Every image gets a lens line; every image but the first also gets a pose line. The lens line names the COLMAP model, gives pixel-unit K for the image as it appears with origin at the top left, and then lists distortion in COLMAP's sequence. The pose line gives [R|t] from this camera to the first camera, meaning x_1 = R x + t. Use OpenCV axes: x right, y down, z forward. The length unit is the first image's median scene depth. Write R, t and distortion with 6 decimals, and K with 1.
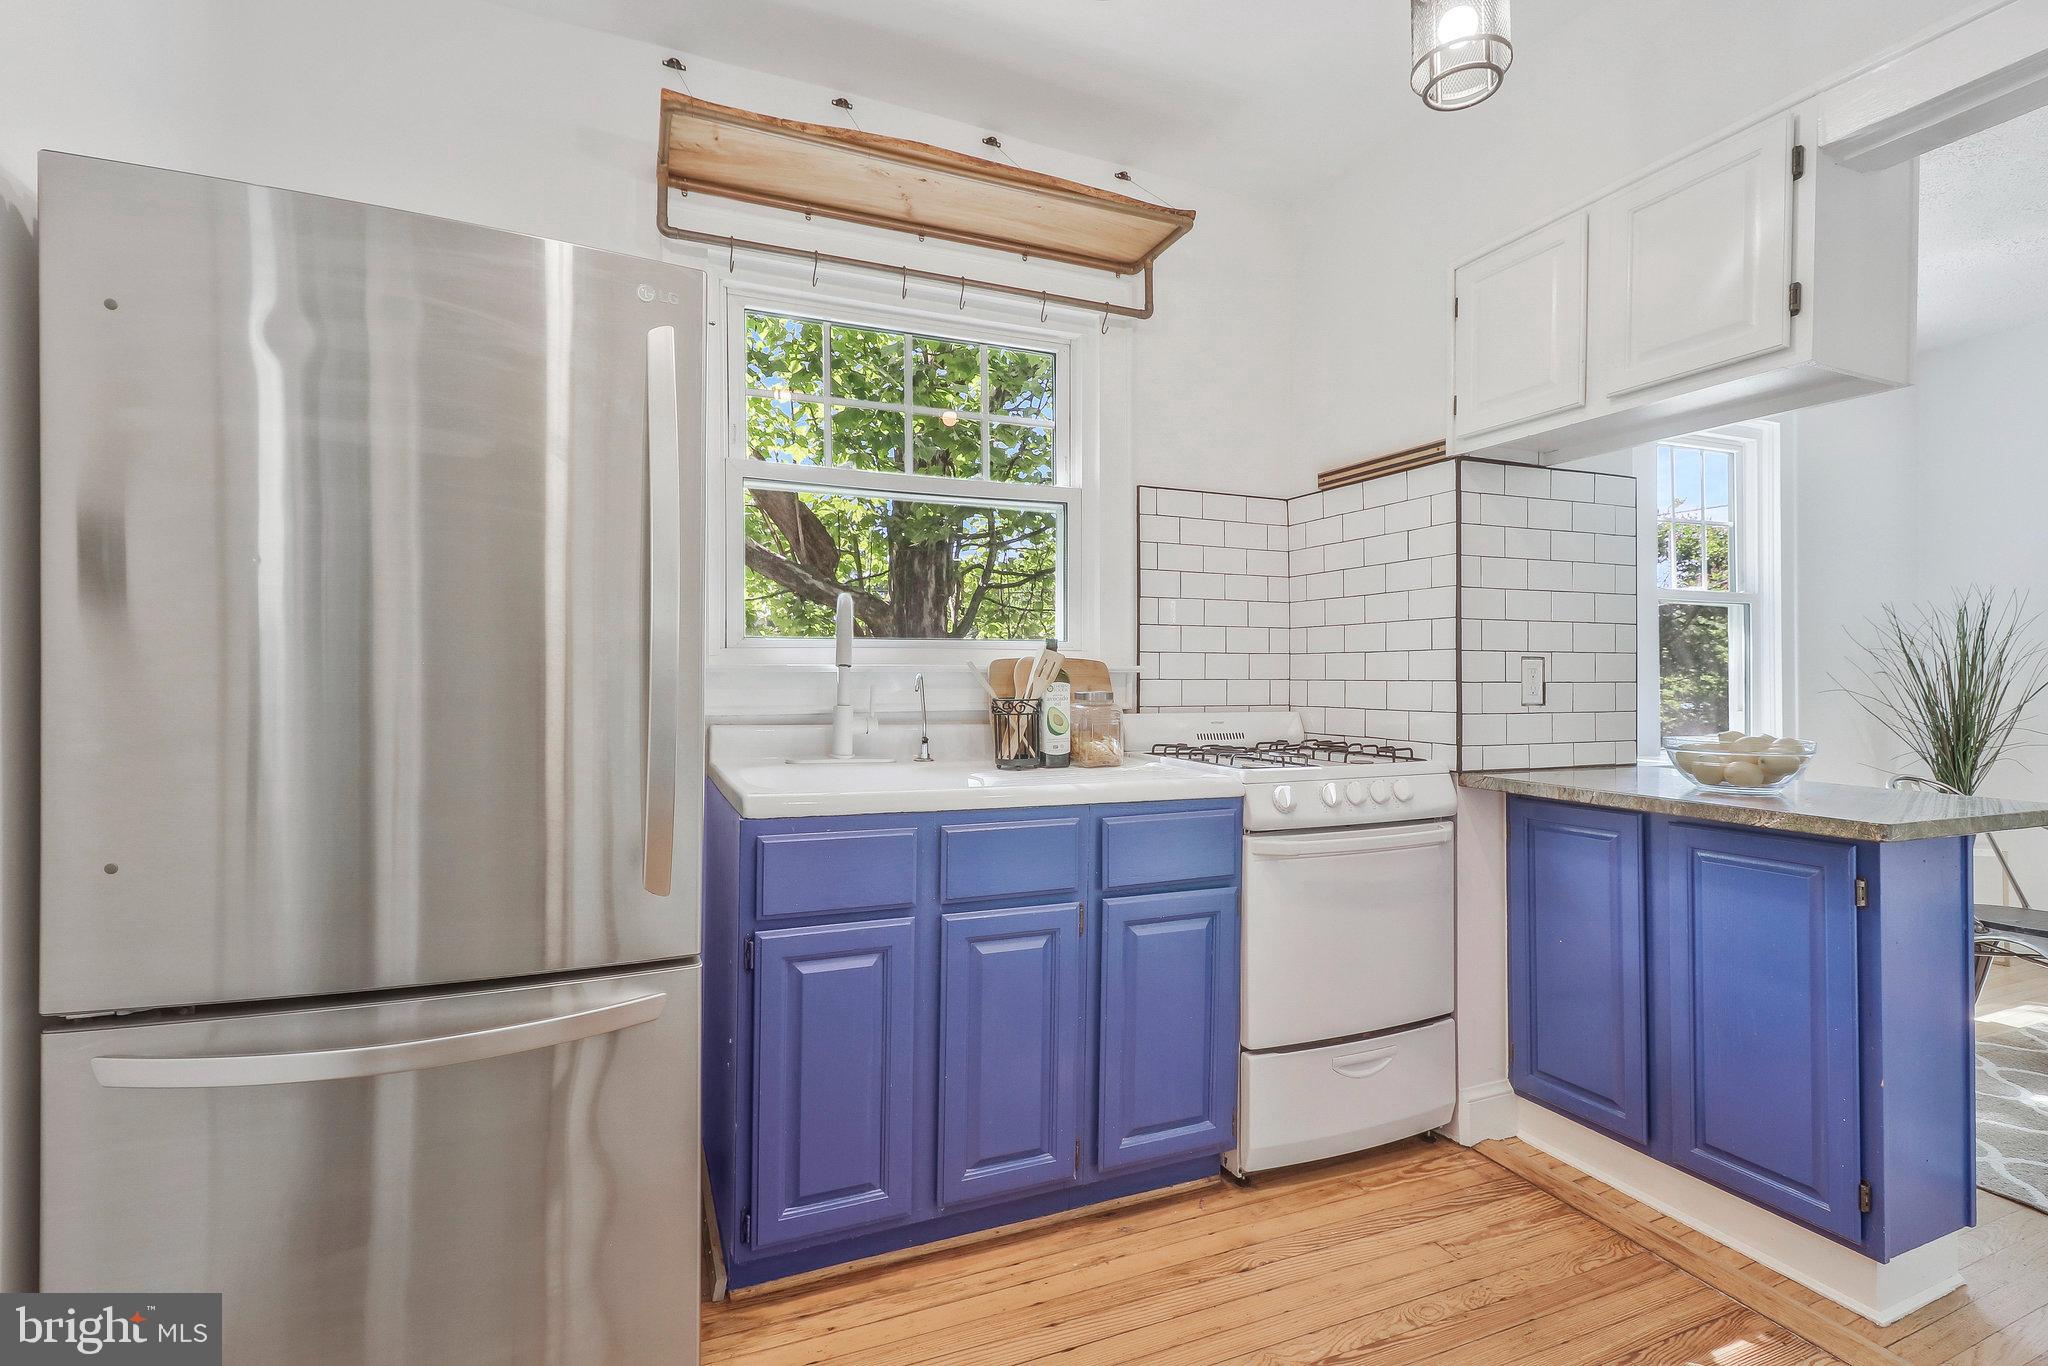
lens RADIAL K [[972.7, 0, 1023.6], [0, 972.7, 671.4], [0, 0, 1]] dist [0.004846, 0.000884]
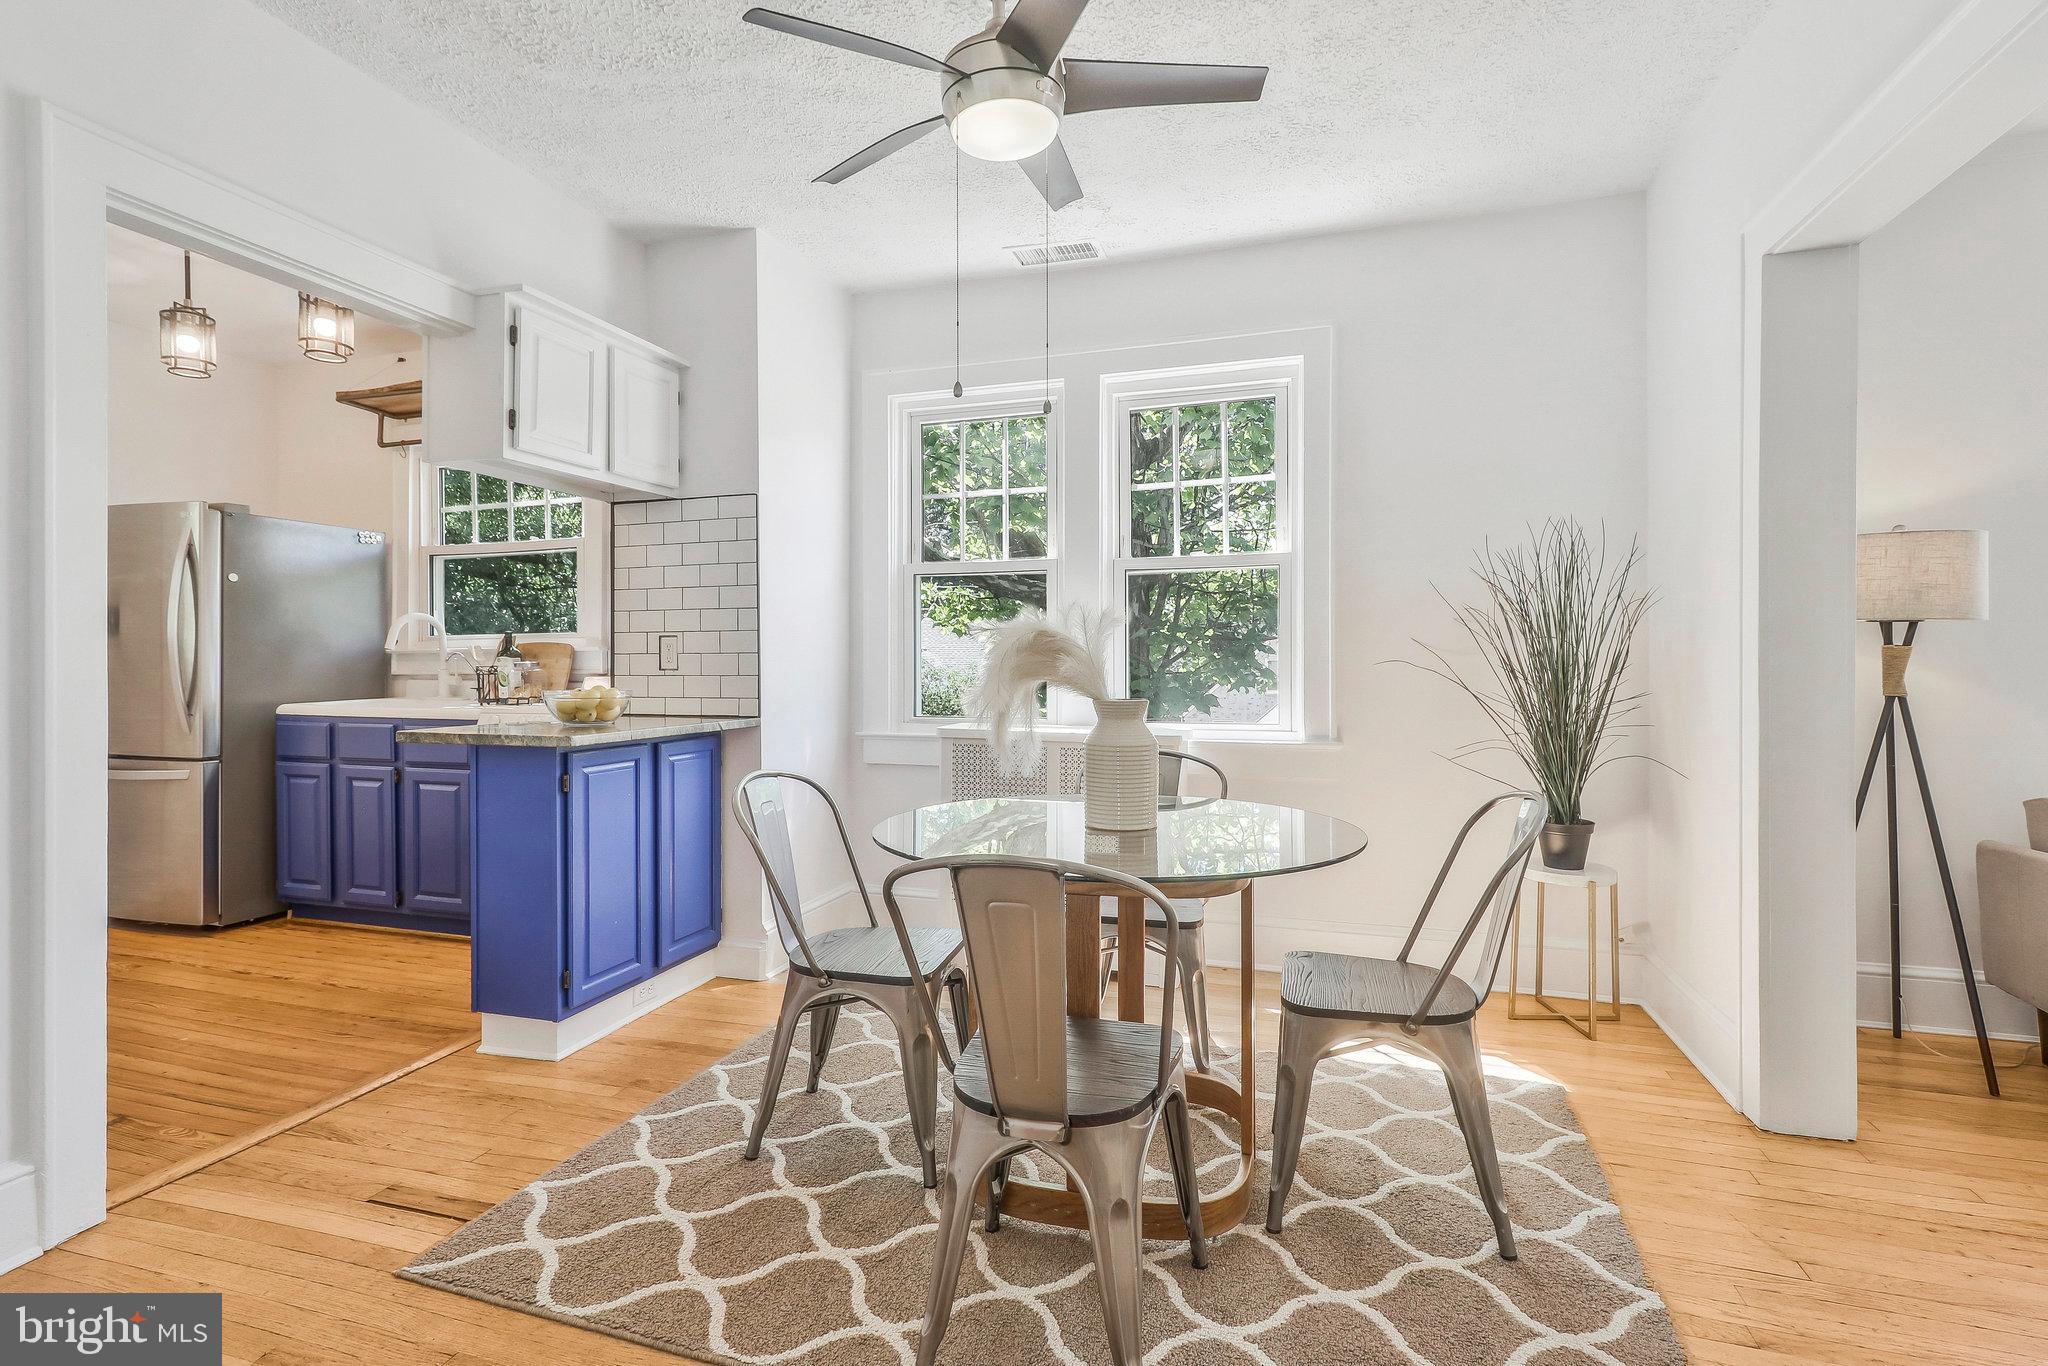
lens RADIAL K [[972.7, 0, 1022.6], [0, 972.7, 667.1], [0, 0, 1]] dist [0.004846, 0.000884]
pose [[0.753062, -0.003201, -0.657942, 2.073982], [0.007997, 0.999959, 0.004287, 0.032259], [0.657901, -0.008490, 0.753056, 0.316086]]
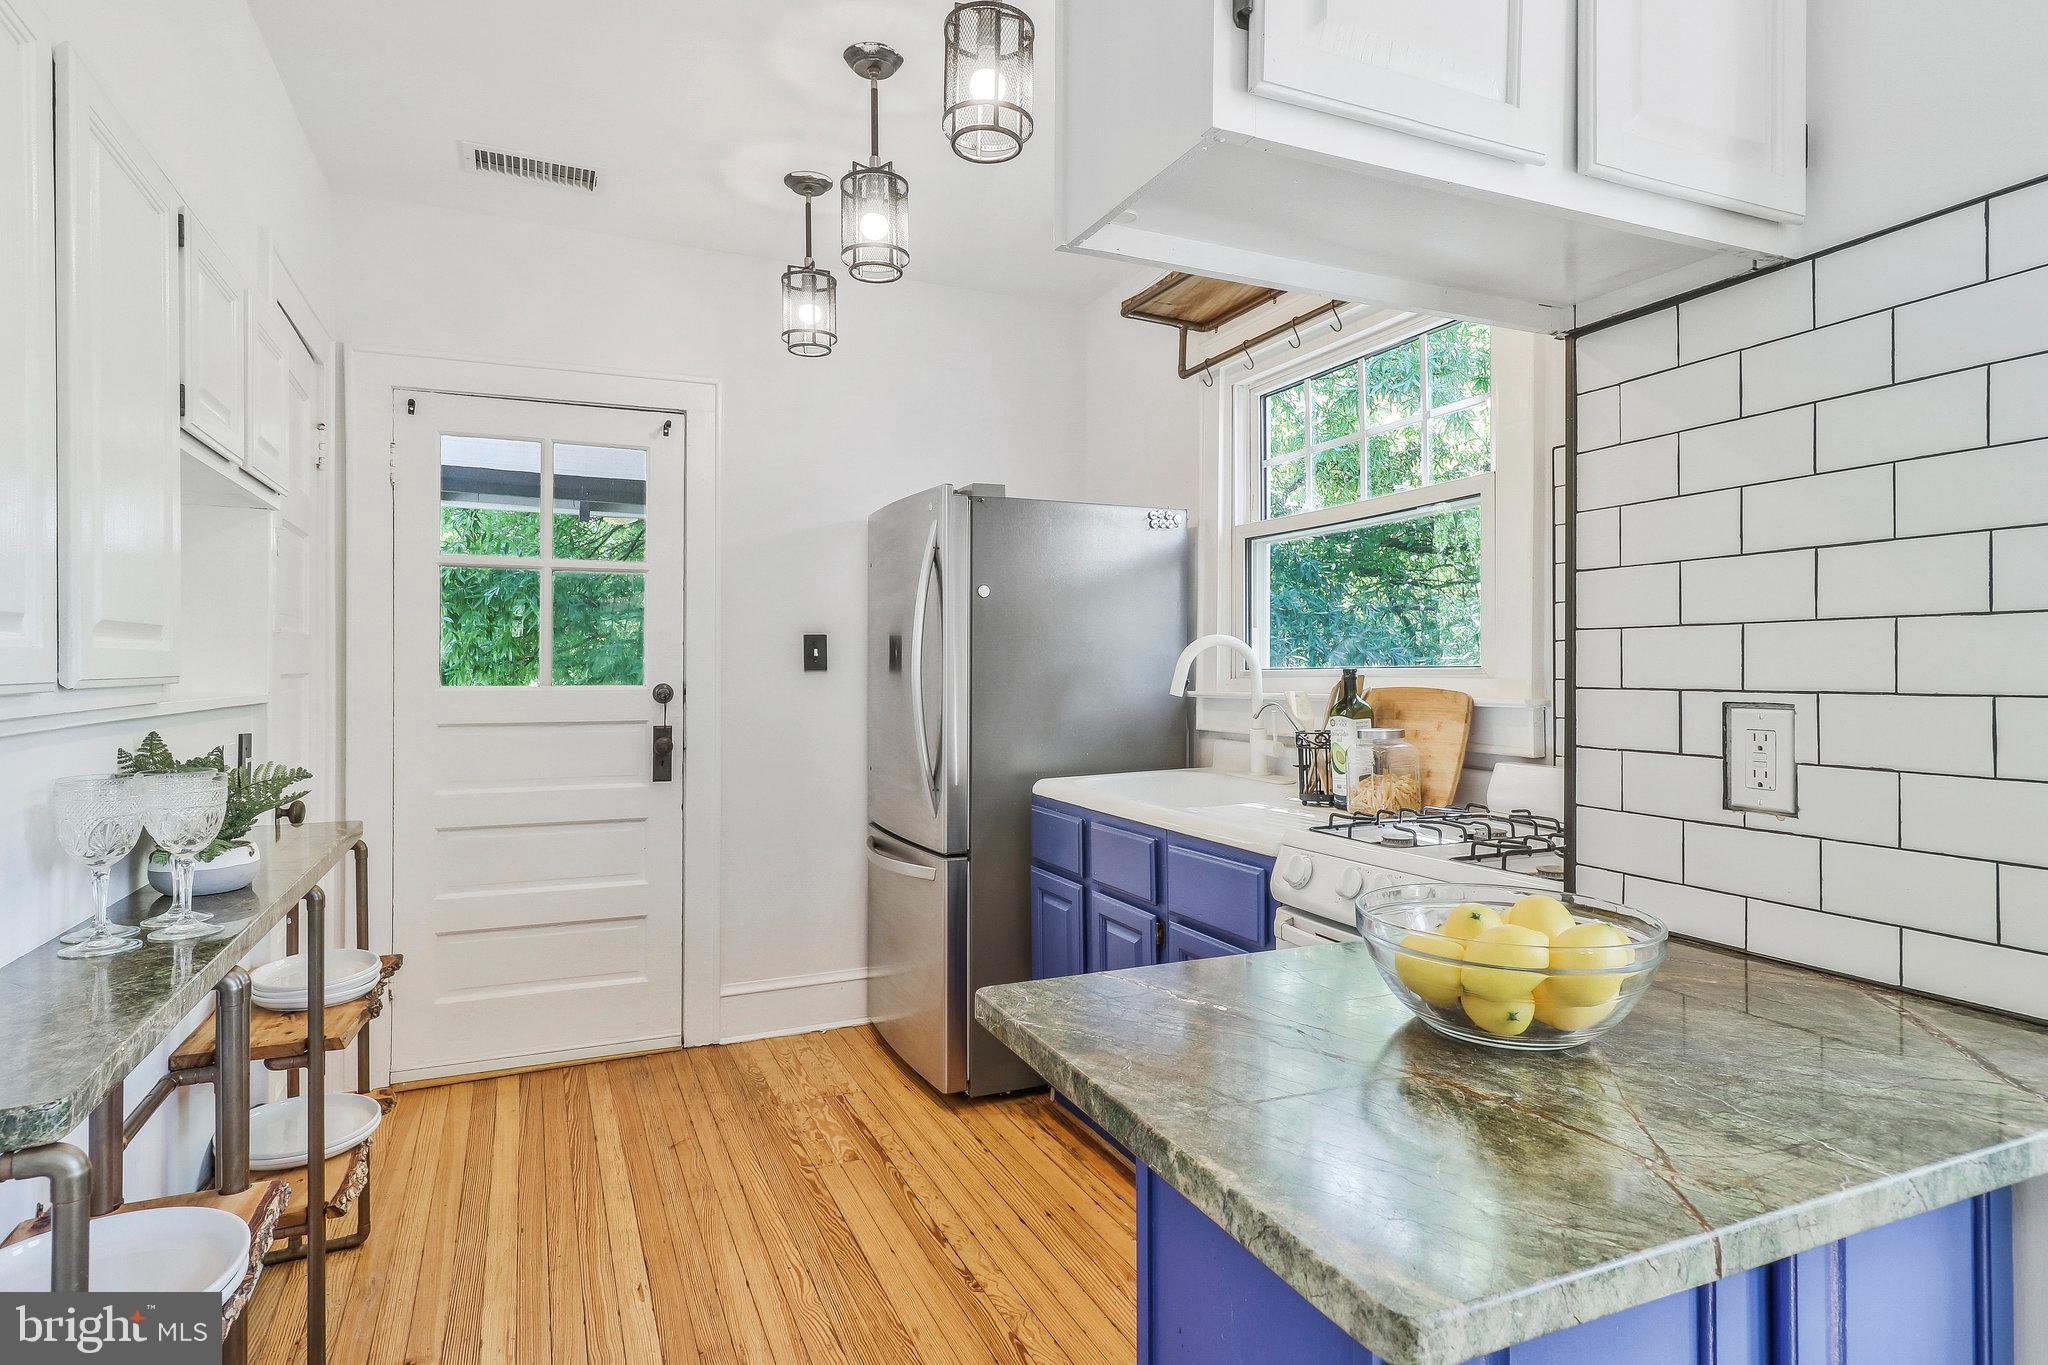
lens RADIAL K [[1085.5, 0, 1013.9], [0, 1085.5, 672.1], [0, 0, 1]] dist [0.006545, 0.000415]
pose [[0.011247, -0.000997, -0.999936, 1.151524], [0.006905, 0.999976, -0.000920, -0.035154], [0.999913, -0.006894, 0.011254, 0.741868]]
